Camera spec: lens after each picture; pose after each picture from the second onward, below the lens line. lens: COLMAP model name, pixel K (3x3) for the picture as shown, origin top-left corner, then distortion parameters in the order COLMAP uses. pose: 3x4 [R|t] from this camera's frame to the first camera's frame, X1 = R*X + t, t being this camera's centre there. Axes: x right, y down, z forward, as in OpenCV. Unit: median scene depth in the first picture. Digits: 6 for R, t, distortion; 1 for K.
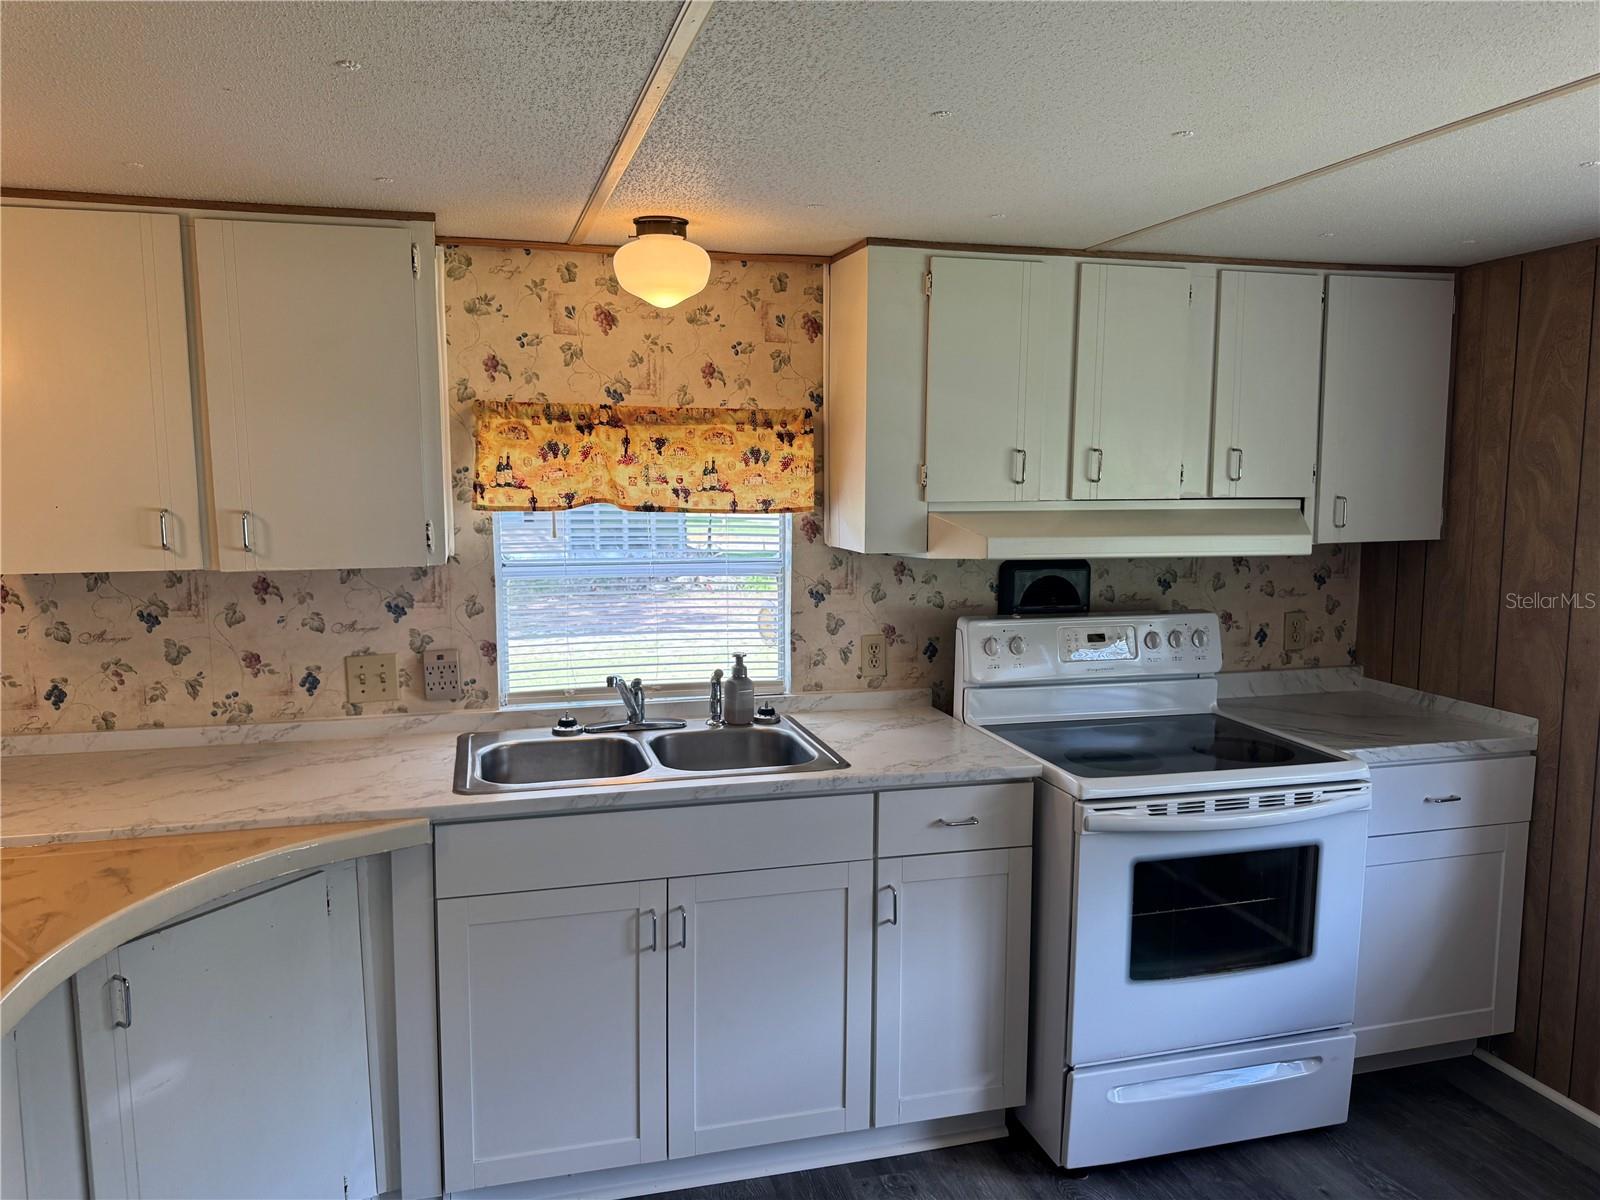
lens RADIAL K [[1184.1, 0, 802.0], [0, 1184.1, 604.8], [0, 0, 1]] dist [0.057252, -0.010285]
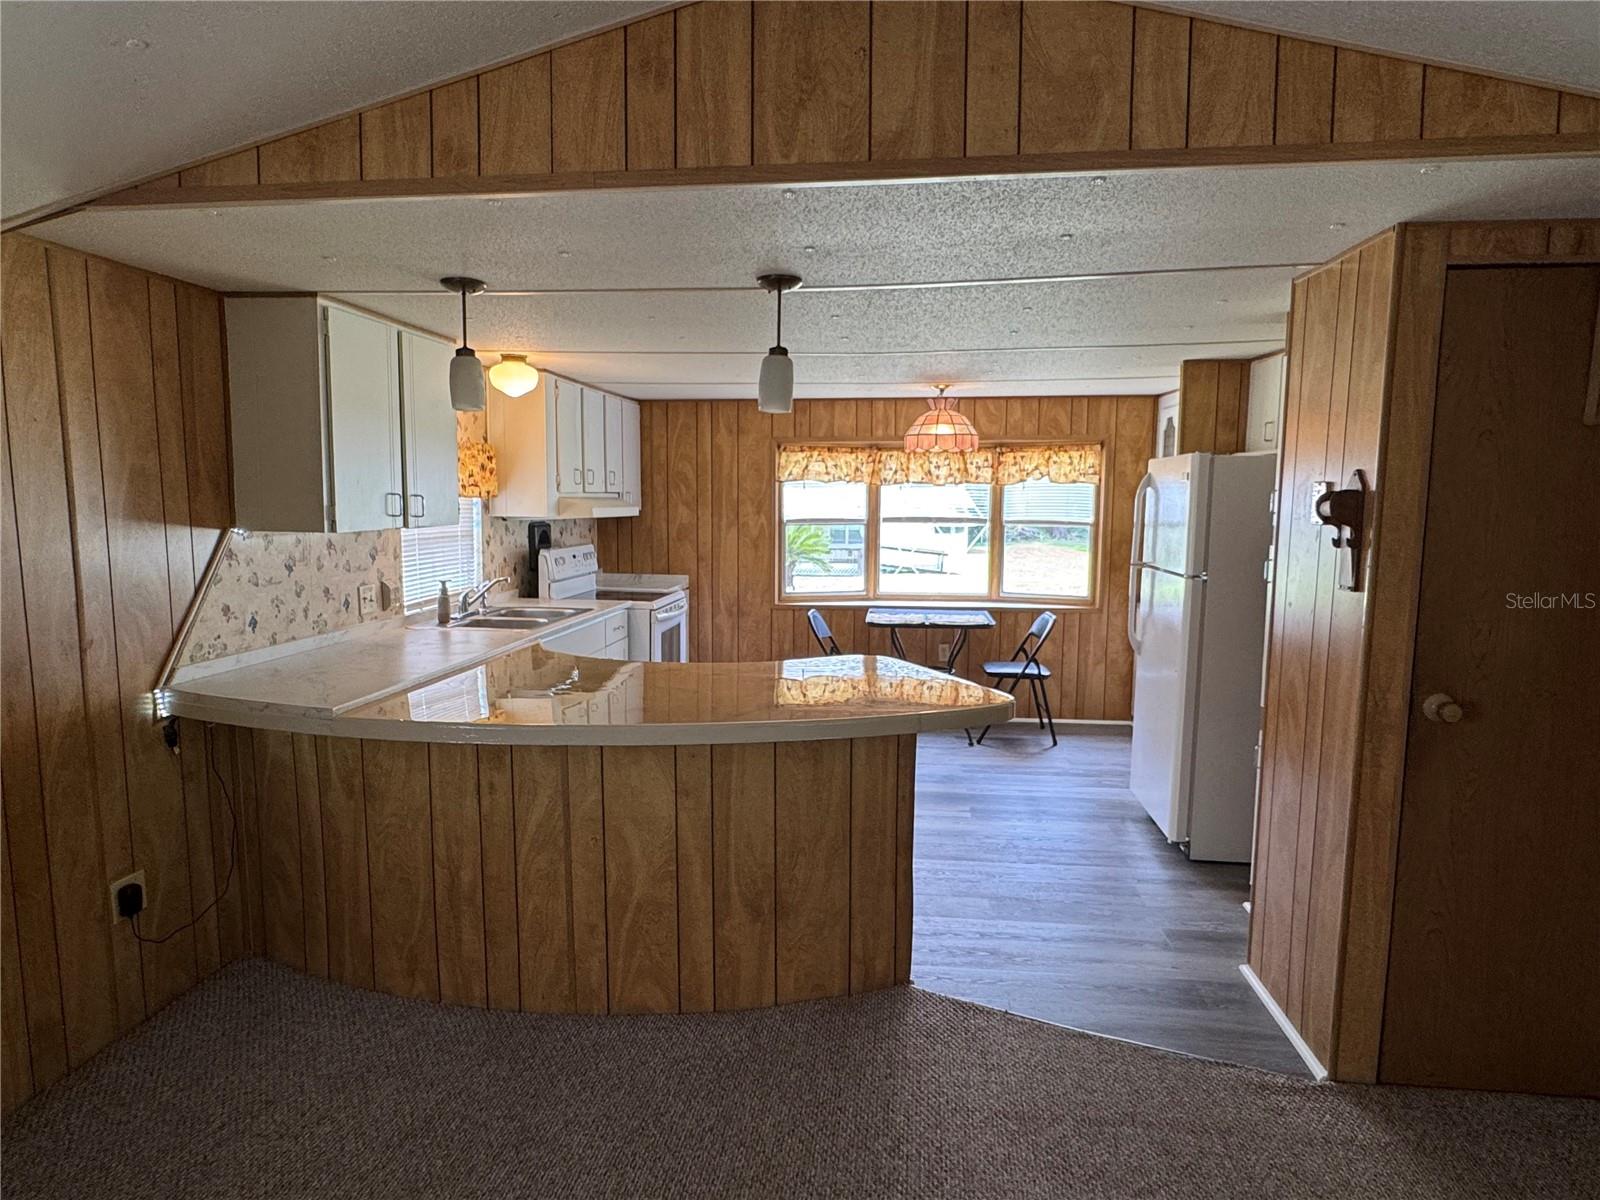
lens RADIAL K [[987.1, 0, 791.0], [0, 987.1, 608.0], [0, 0, 1]] dist [0.015772, 0.001379]
pose [[0.384192, -0.107296, 0.916997, -1.358526], [0.111694, 0.991331, 0.069197, 0.043167], [-0.916472, 0.075838, 0.392846, -0.062393]]
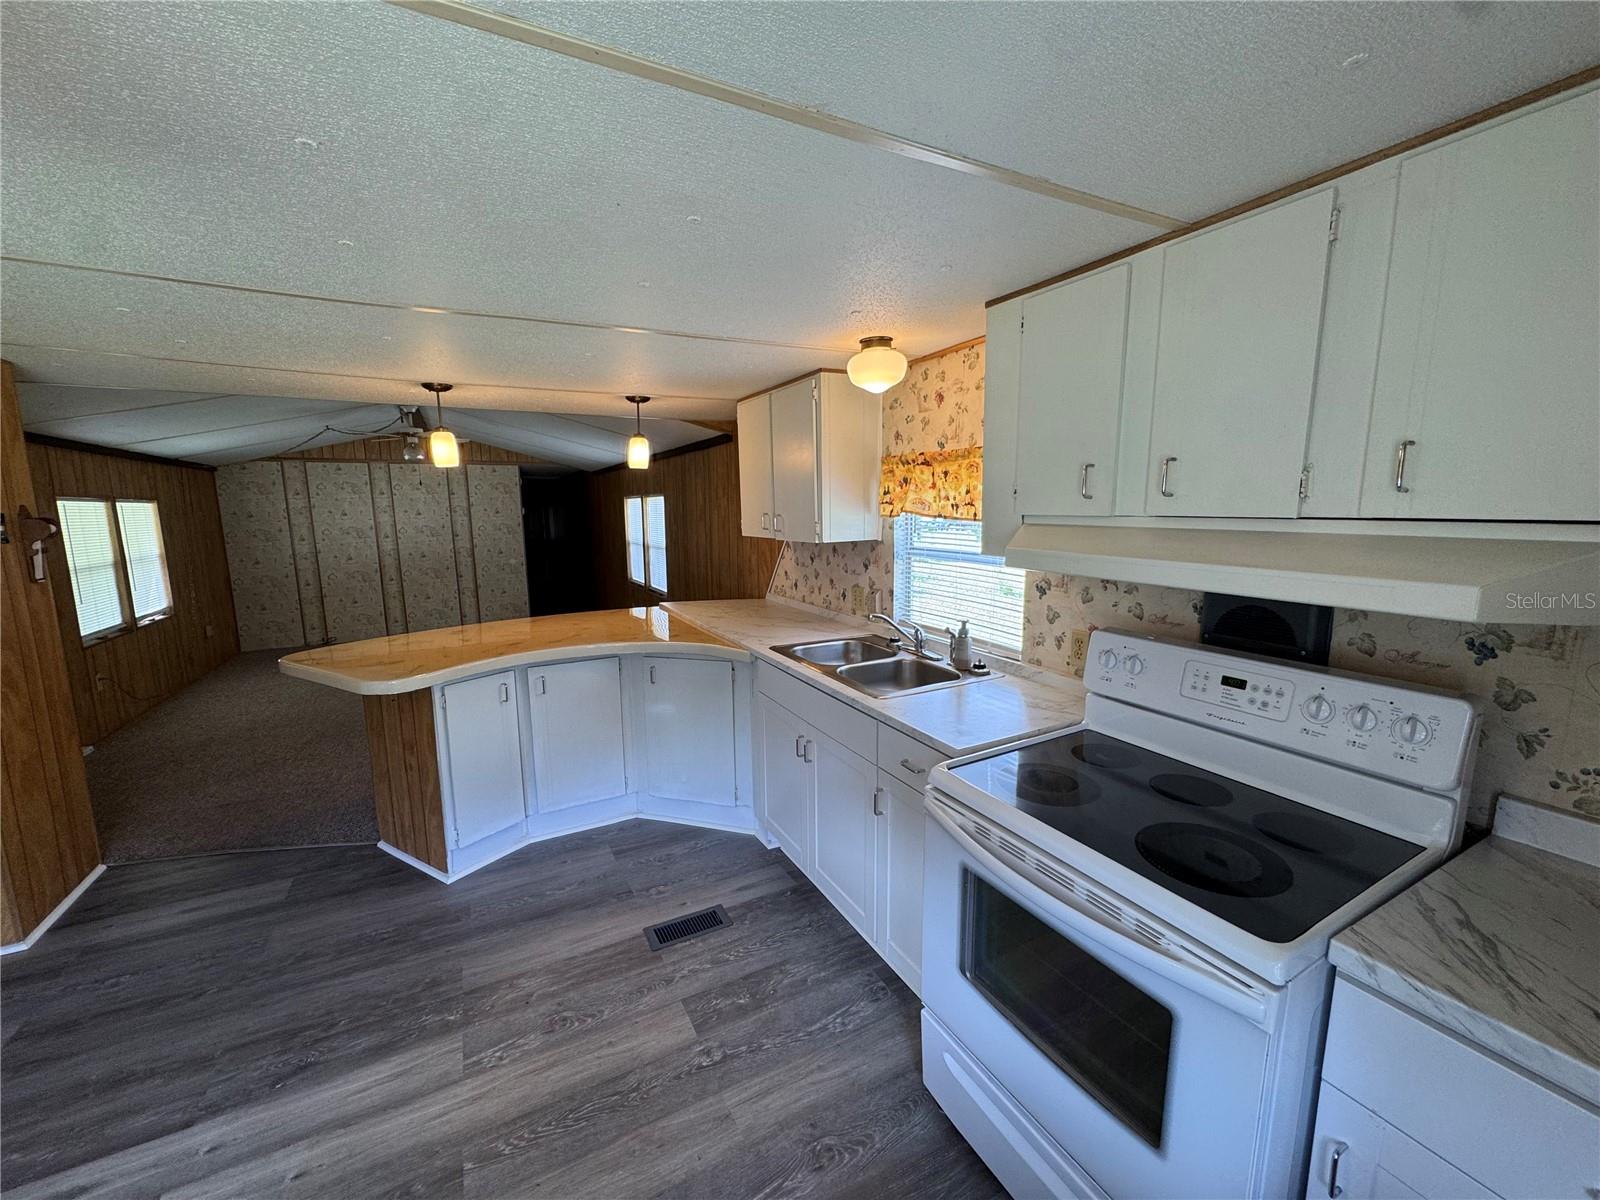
lens RADIAL K [[632.3, 0, 787.2], [0, 632.3, 601.7], [0, 0, 1]] dist [-0.001651, -0.000317]
pose [[0.199573, 0.142104, -0.969524, 0.656327], [-0.113254, 0.986143, 0.121227, -0.049732], [0.973316, 0.085609, 0.212902, 0.641066]]
